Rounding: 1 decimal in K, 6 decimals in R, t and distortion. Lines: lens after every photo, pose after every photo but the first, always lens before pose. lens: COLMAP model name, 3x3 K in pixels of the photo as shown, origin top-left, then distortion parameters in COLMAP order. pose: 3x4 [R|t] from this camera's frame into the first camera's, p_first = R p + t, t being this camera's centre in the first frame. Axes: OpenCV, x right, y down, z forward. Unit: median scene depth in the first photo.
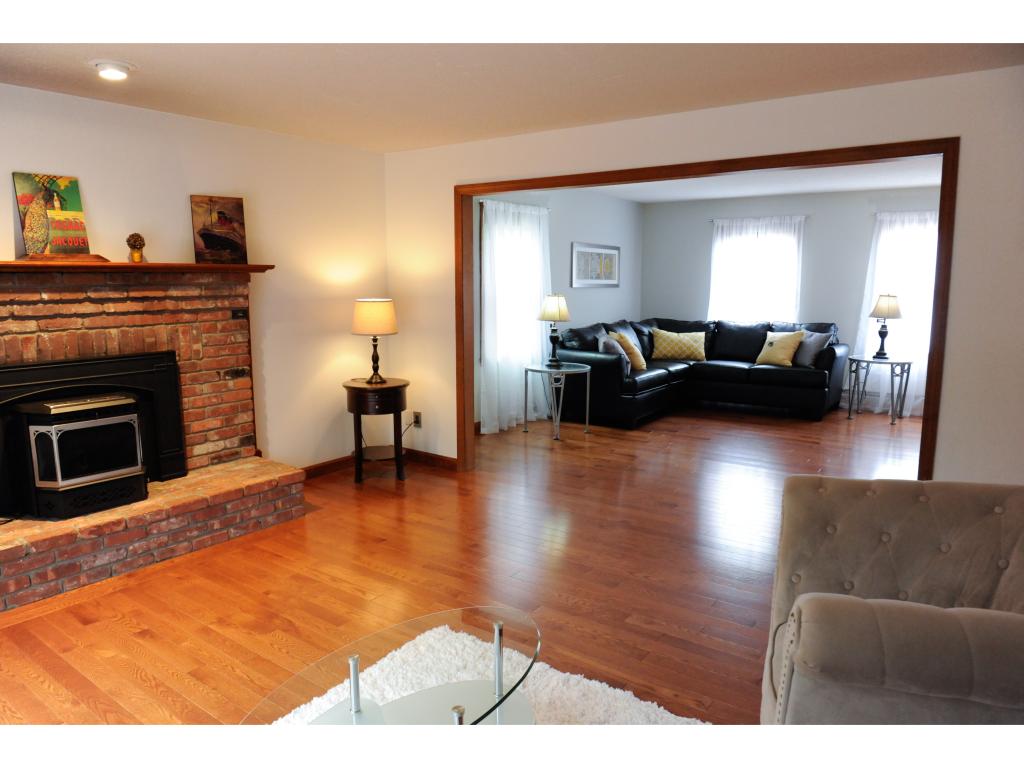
lens RADIAL K [[697.8, 0, 492.7], [0, 697.8, 397.7], [0, 0, 1]] dist [-0.046560, -0.001077]
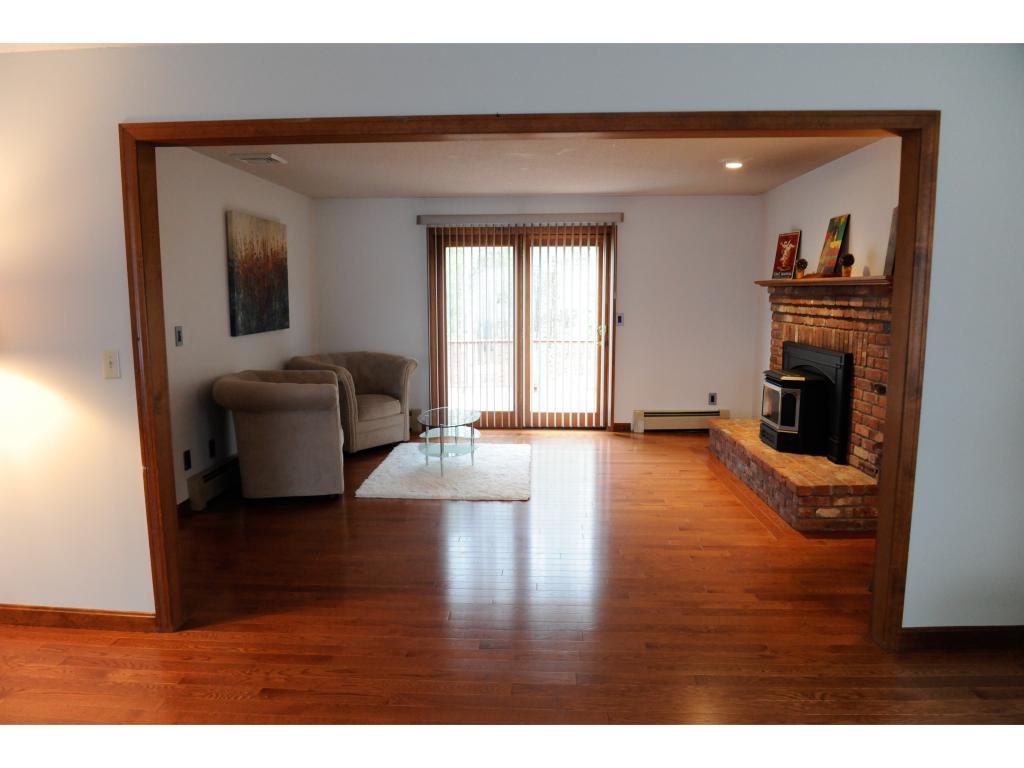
lens RADIAL K [[721.8, 0, 512.8], [0, 721.8, 391.2], [0, 0, 1]] dist [-0.004170, -0.000739]
pose [[-0.817284, 0.078925, -0.570804, 0.691104], [-0.095107, 0.958515, 0.268708, -0.283238], [0.568332, 0.273898, -0.775873, 1.669399]]
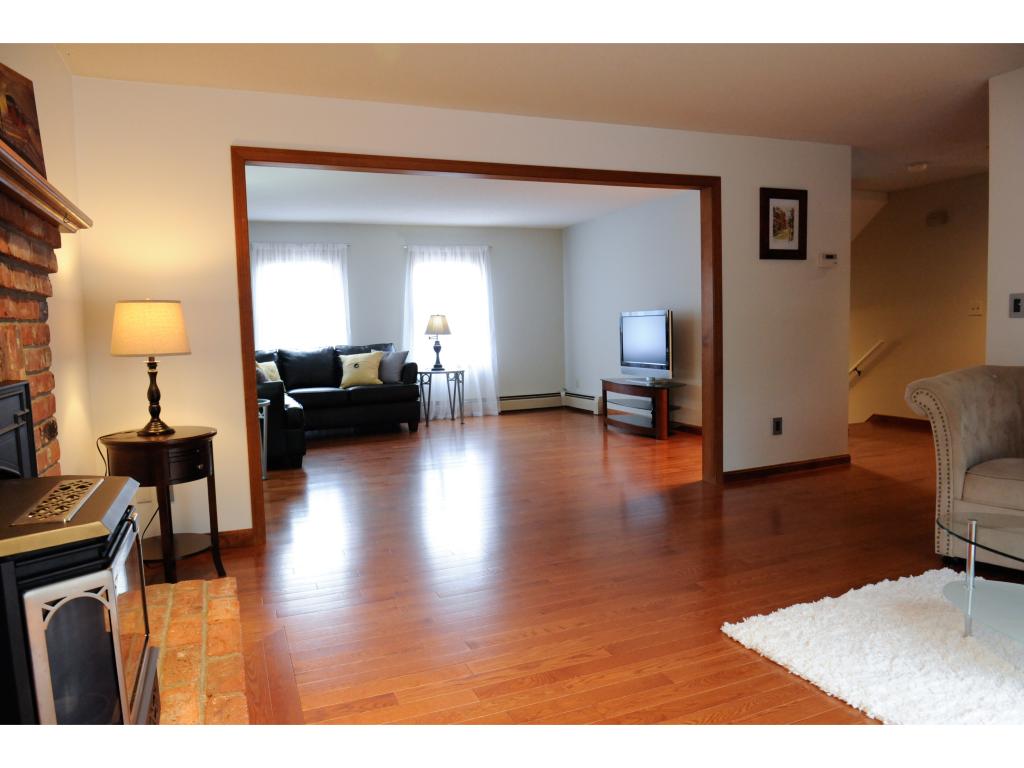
lens RADIAL K [[708.0, 0, 512.0], [0, 708.0, 384.0], [0, 0, 1]] dist [-0.061523, -0.000289]
pose [[0.501846, -0.081726, 0.861087, -0.693704], [0.171654, 0.985136, -0.006542, -0.009975], [-0.847753, 0.151092, 0.508415, 0.535133]]
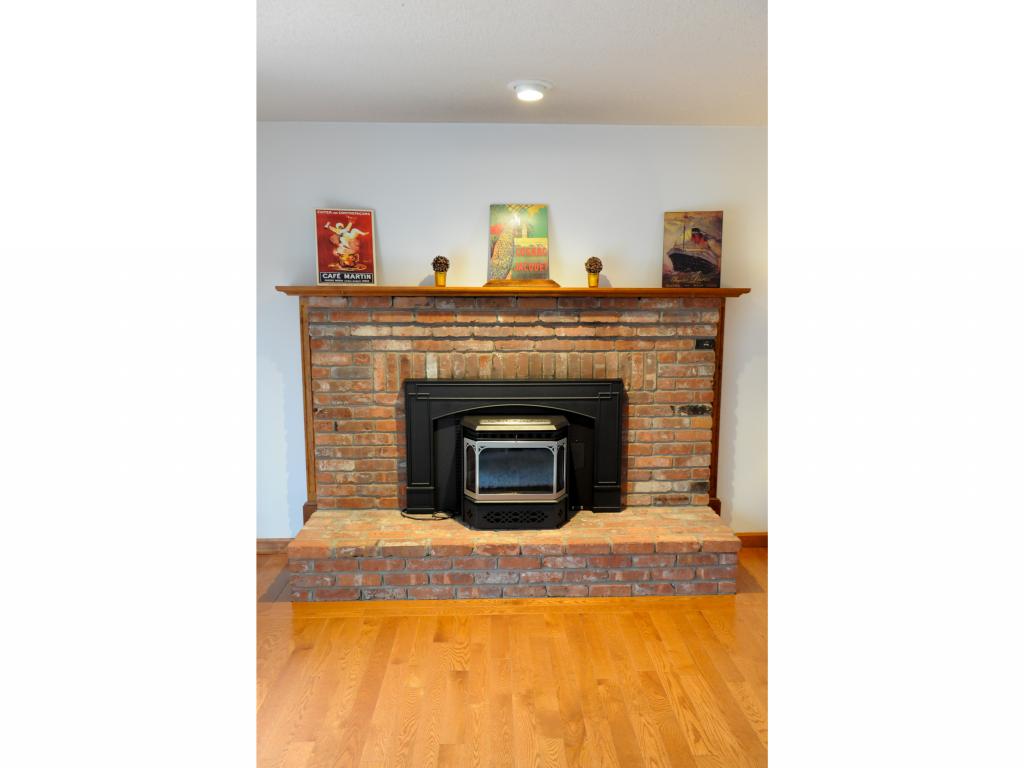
lens RADIAL K [[677.7, 0, 524.5], [0, 677.7, 392.4], [0, 0, 1]] dist [0.002681, -0.000324]
pose [[0.638249, 0.114773, -0.761226, 0.166585], [-0.130208, 0.990672, 0.040195, -0.072468], [0.758738, 0.073464, 0.647240, 0.306986]]
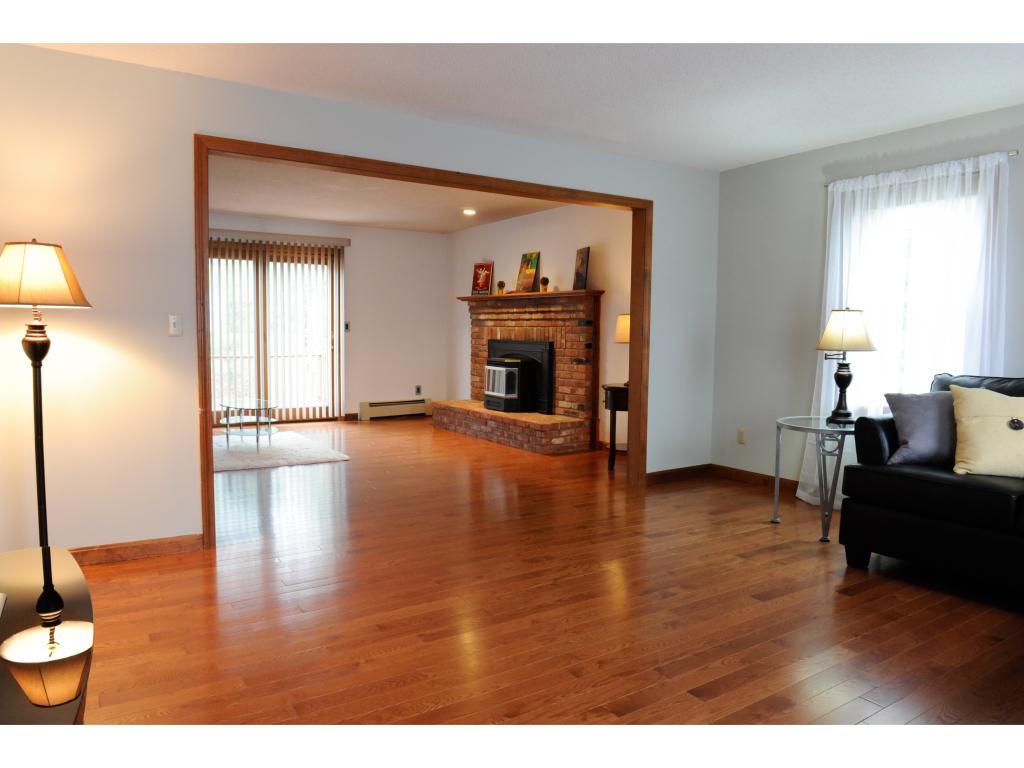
lens RADIAL K [[721.8, 0, 512.8], [0, 721.8, 391.2], [0, 0, 1]] dist [-0.004170, -0.000739]
pose [[-0.338116, 0.075097, -0.938103, 1.330320], [-0.169396, 0.975674, 0.139159, -0.188921], [0.925733, 0.205962, -0.317170, 1.557641]]
